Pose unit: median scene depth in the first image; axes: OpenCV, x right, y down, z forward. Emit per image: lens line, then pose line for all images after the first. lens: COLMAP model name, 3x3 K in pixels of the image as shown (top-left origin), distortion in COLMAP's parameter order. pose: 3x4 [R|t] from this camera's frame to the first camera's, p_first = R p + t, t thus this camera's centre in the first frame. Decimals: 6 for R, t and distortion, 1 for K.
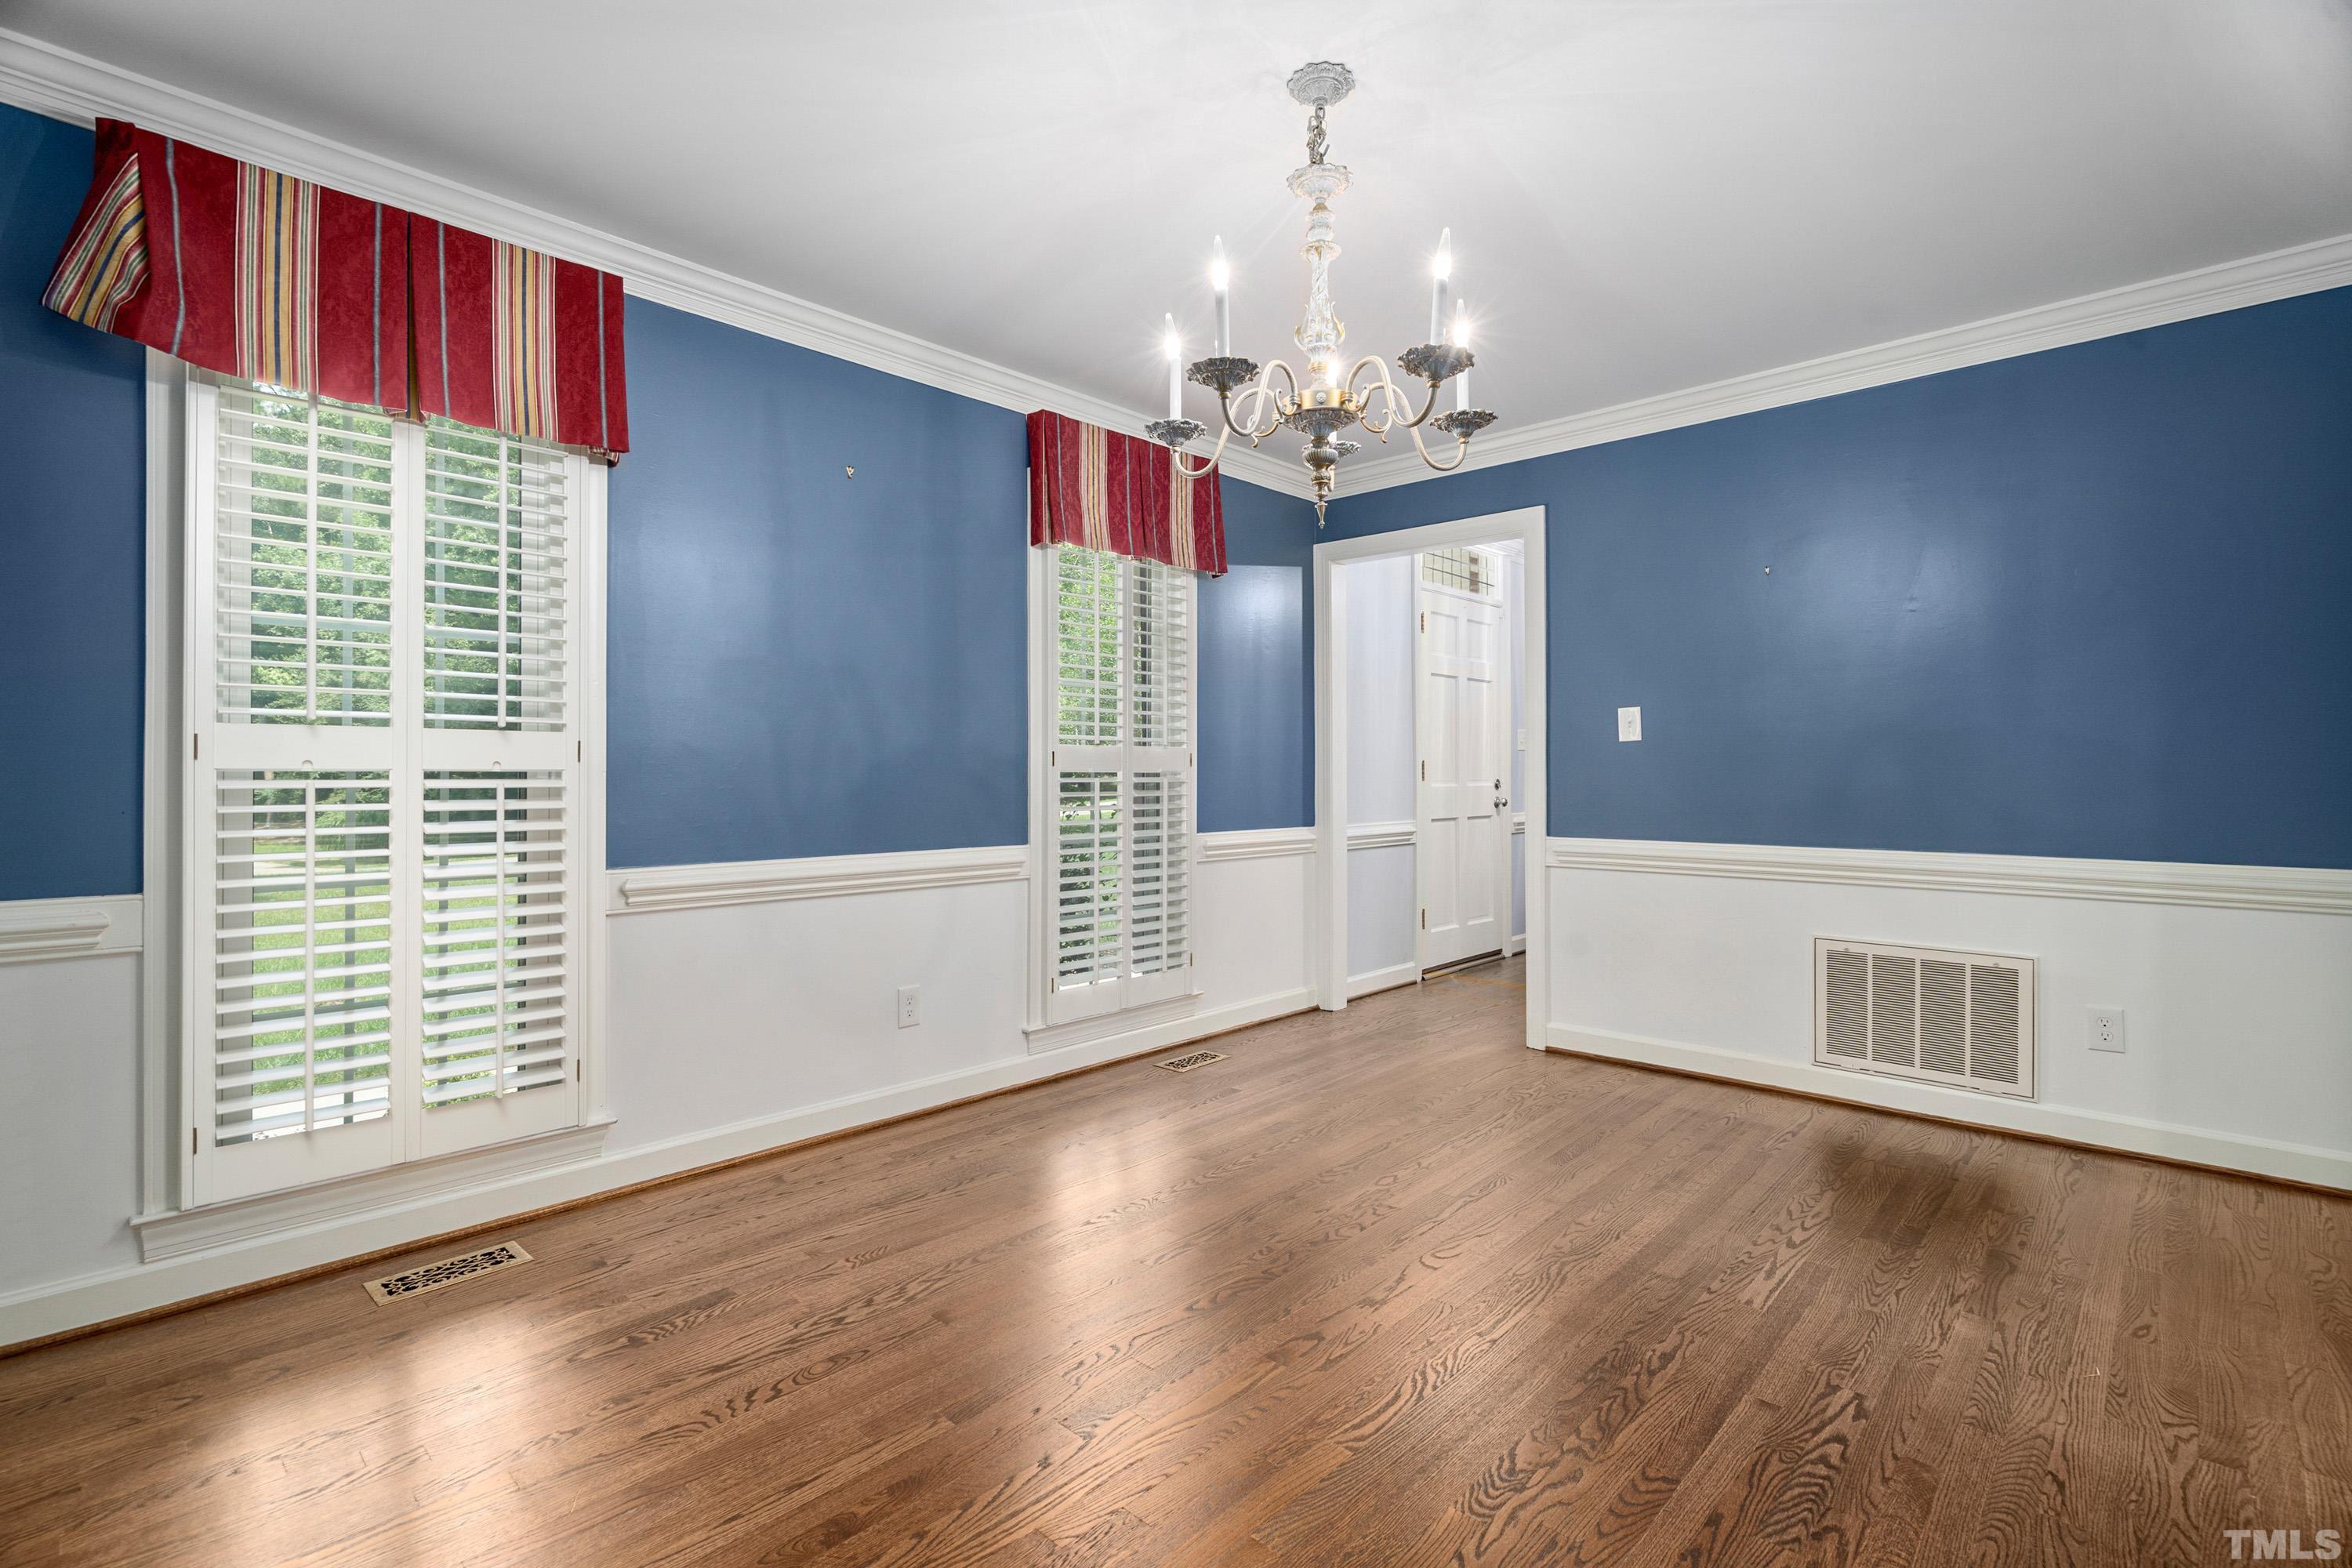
lens RADIAL K [[1085.3, 0, 1177.4], [0, 1085.3, 782.1], [0, 0, 1]] dist [-0.004305, 0.002151]
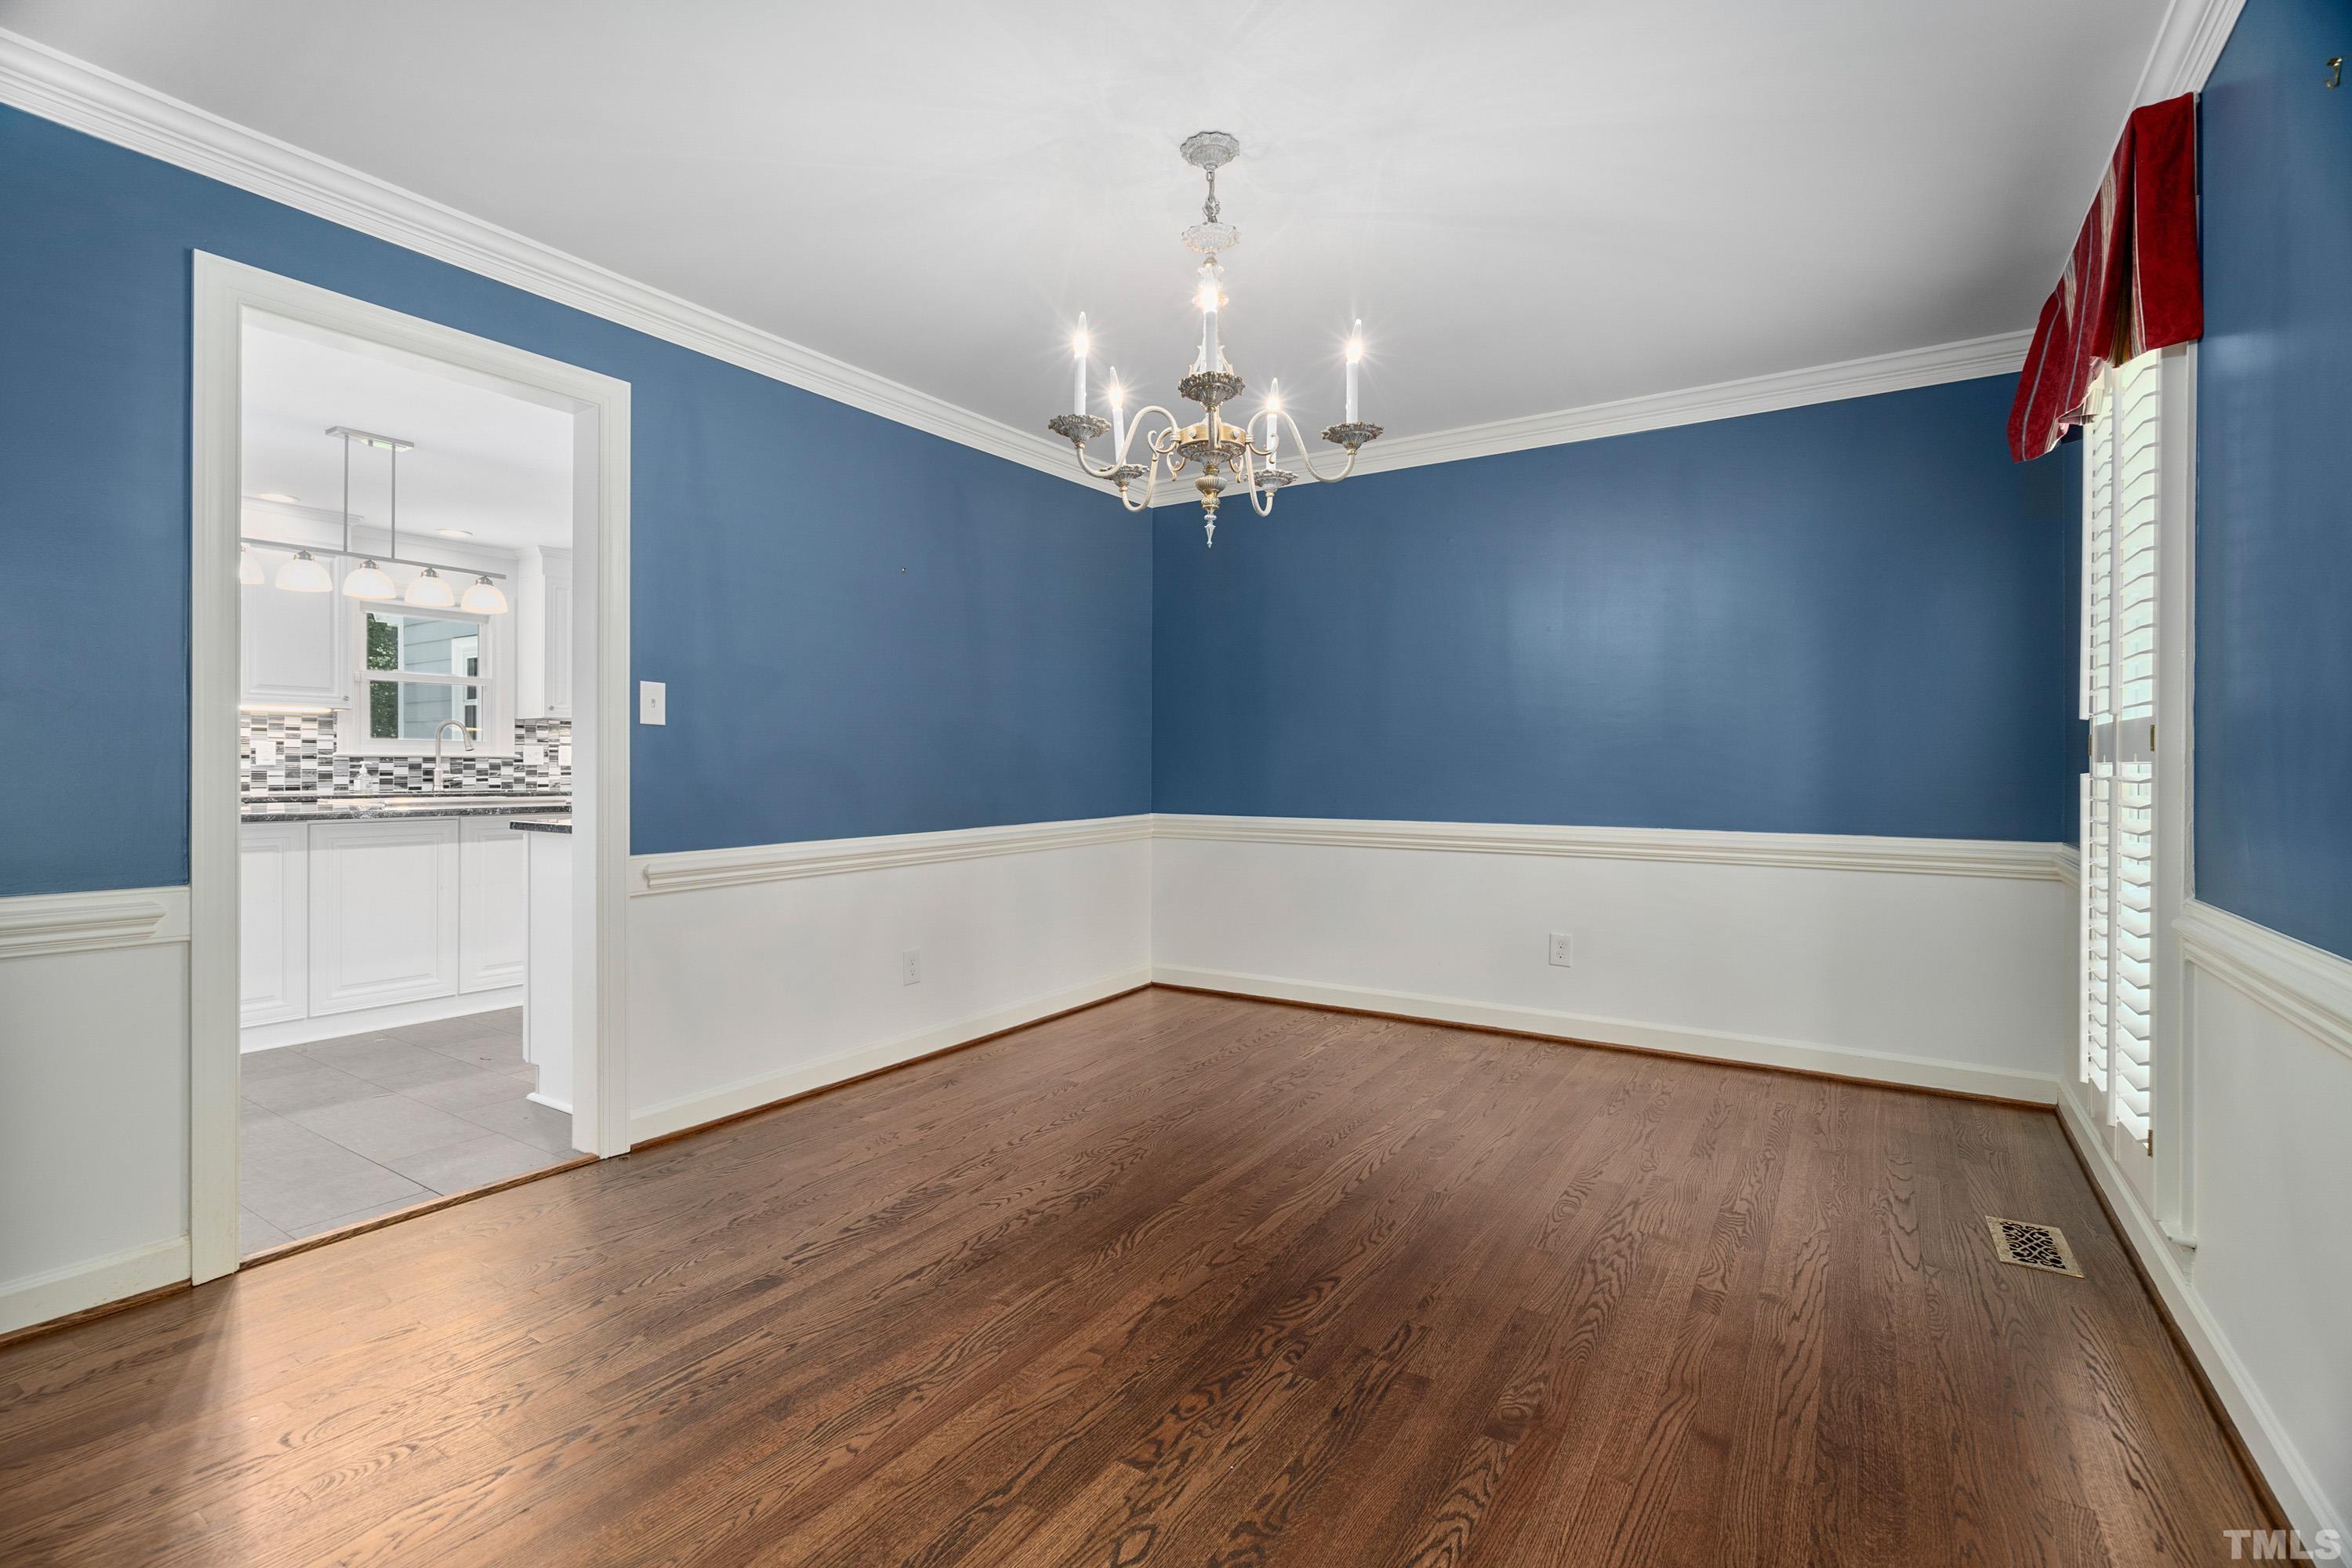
lens RADIAL K [[1085.3, 0, 1184.4], [0, 1085.3, 778.0], [0, 0, 1]] dist [-0.004305, 0.002151]
pose [[-0.981641, 0.001231, -0.190734, 0.351223], [-0.001850, 0.999871, 0.015975, -0.015435], [0.190729, 0.016035, -0.981512, 1.974828]]
